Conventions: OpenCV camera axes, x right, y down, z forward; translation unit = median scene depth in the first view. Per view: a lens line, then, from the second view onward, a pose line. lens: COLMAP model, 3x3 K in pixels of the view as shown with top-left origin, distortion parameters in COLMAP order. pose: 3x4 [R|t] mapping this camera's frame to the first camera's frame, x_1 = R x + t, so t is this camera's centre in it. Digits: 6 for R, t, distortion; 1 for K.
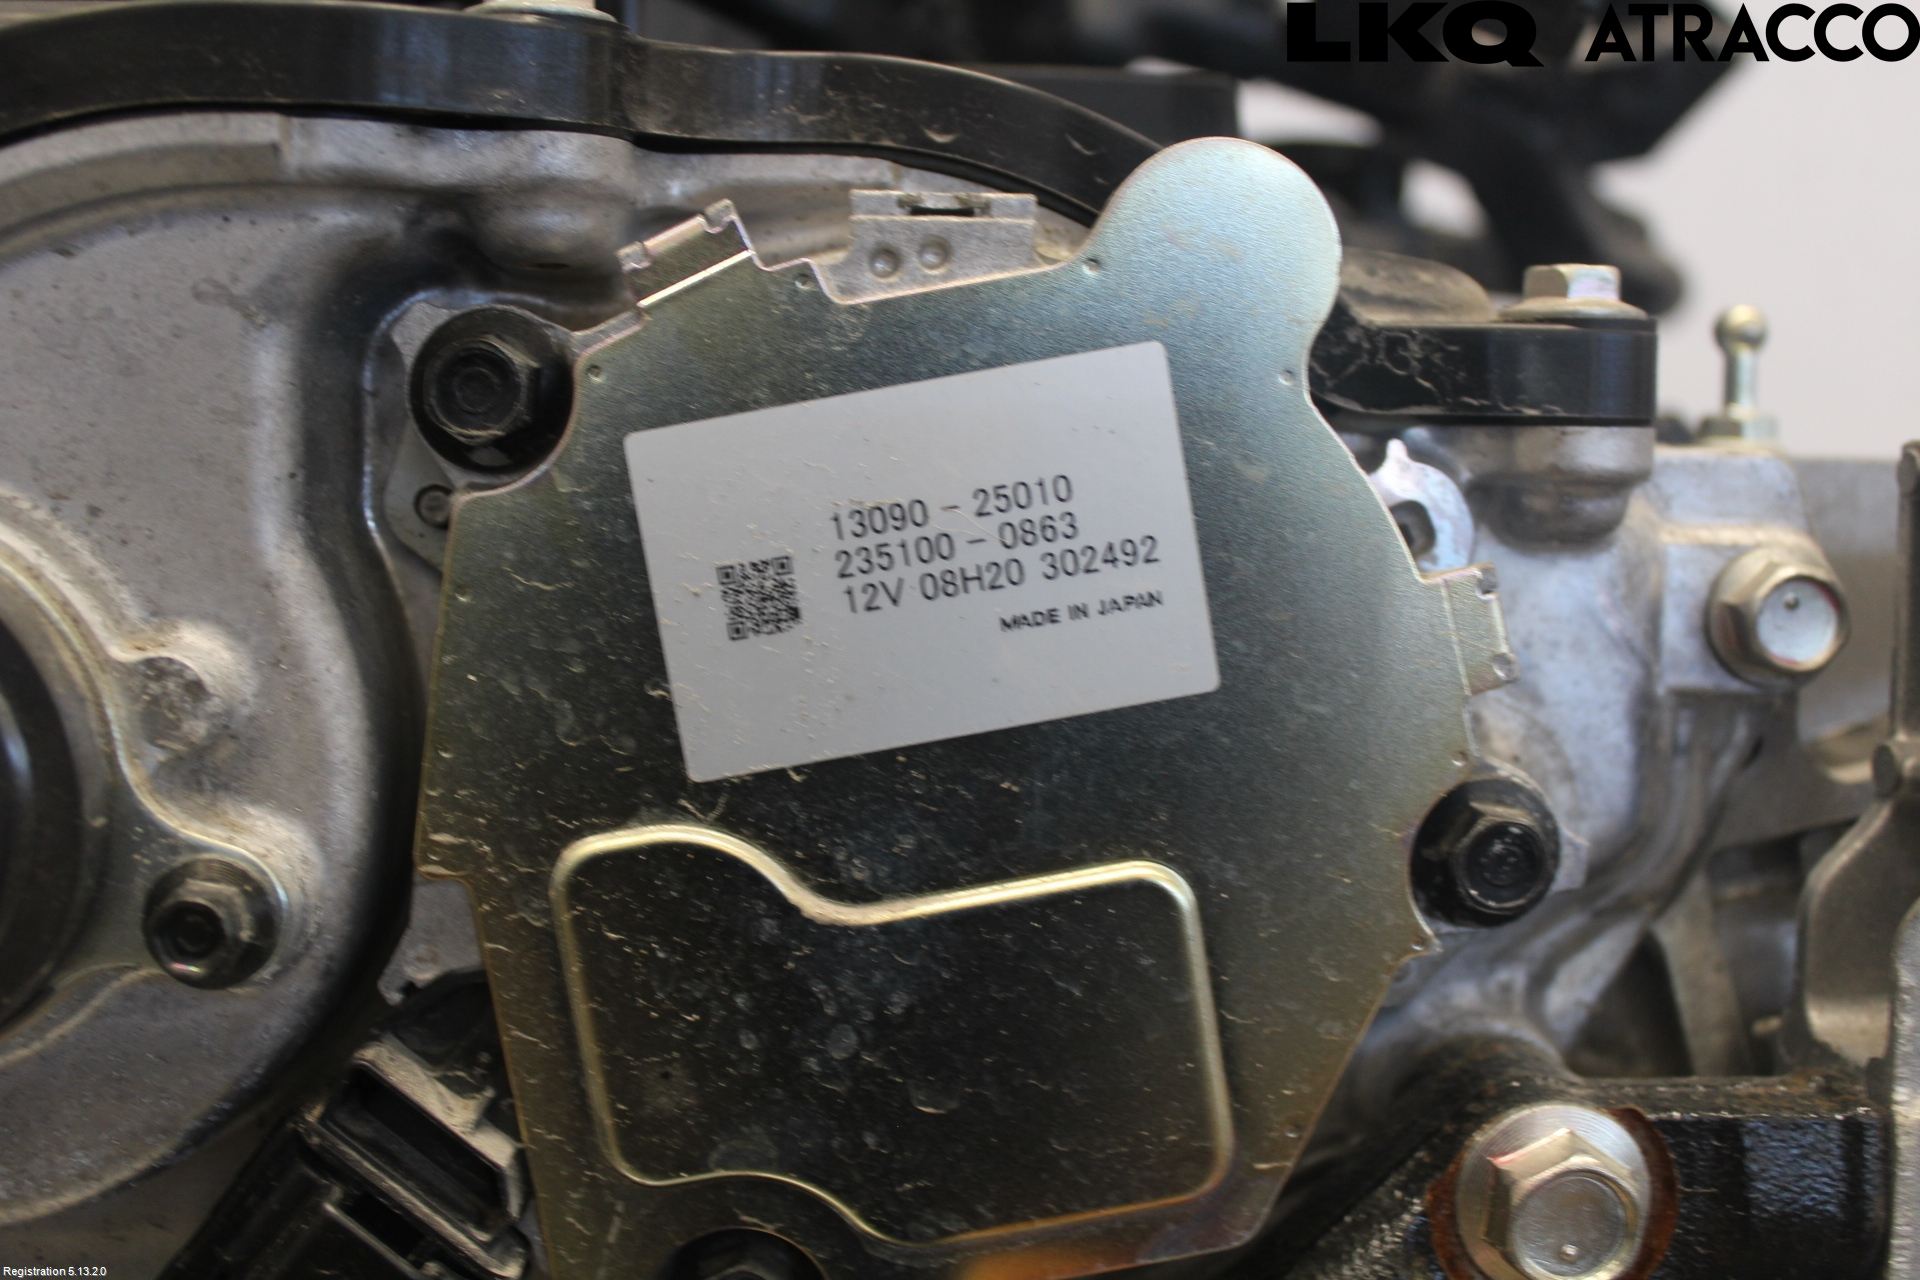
lens RADIAL K [[2144.9, 0, 960.6], [0, 2144.9, 642.3], [0, 0, 1]] dist [-0.035107, 0.000000]
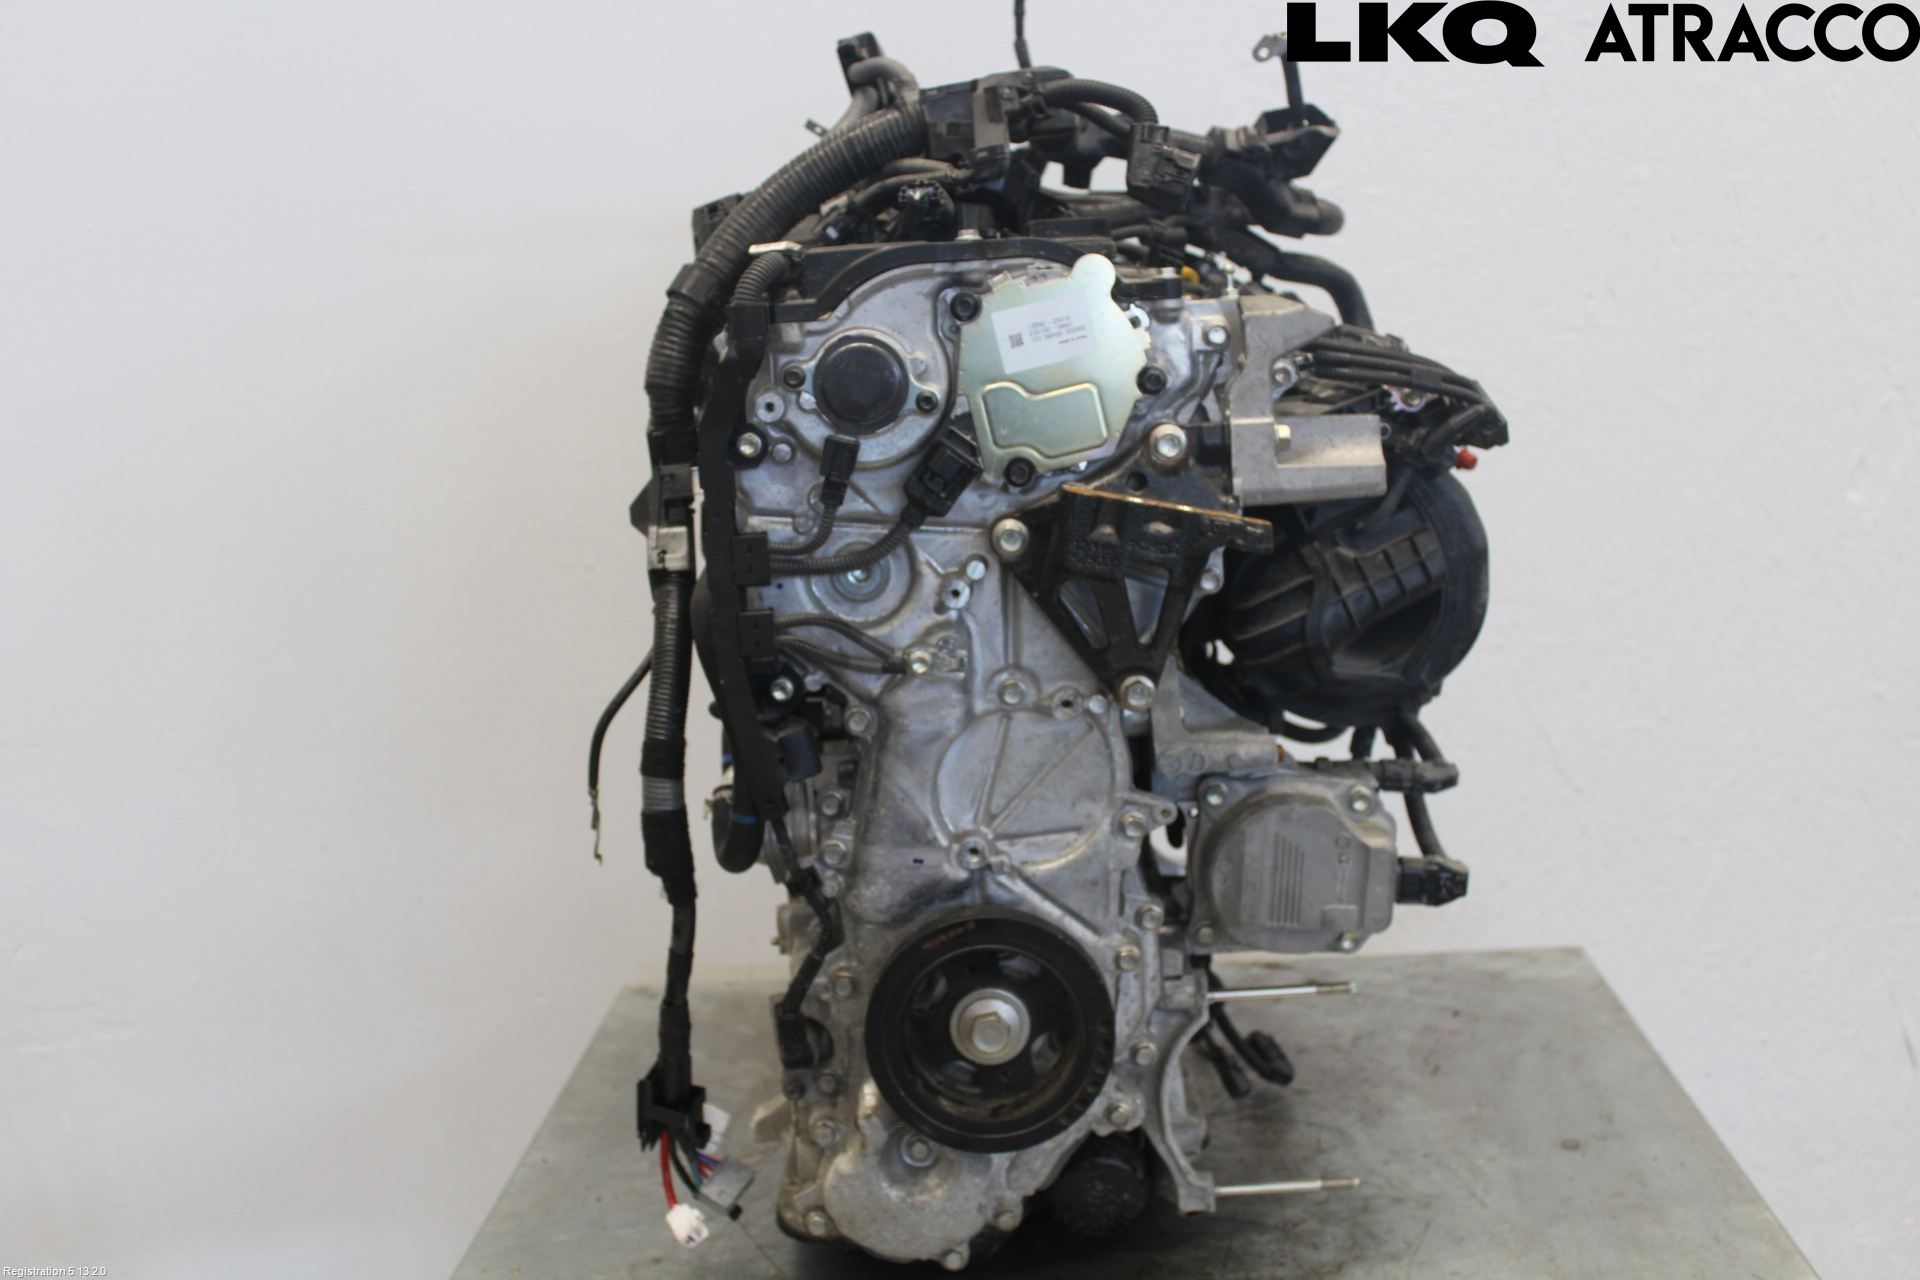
lens RADIAL K [[2144.9, 0, 957.7], [0, 2144.9, 636.1], [0, 0, 1]] dist [-0.035107, 0.000000]
pose [[0.996282, -0.057626, -0.064049, 0.068790], [0.062096, 0.995603, 0.070139, 0.339492], [0.059726, -0.073855, 0.995479, -4.571384]]
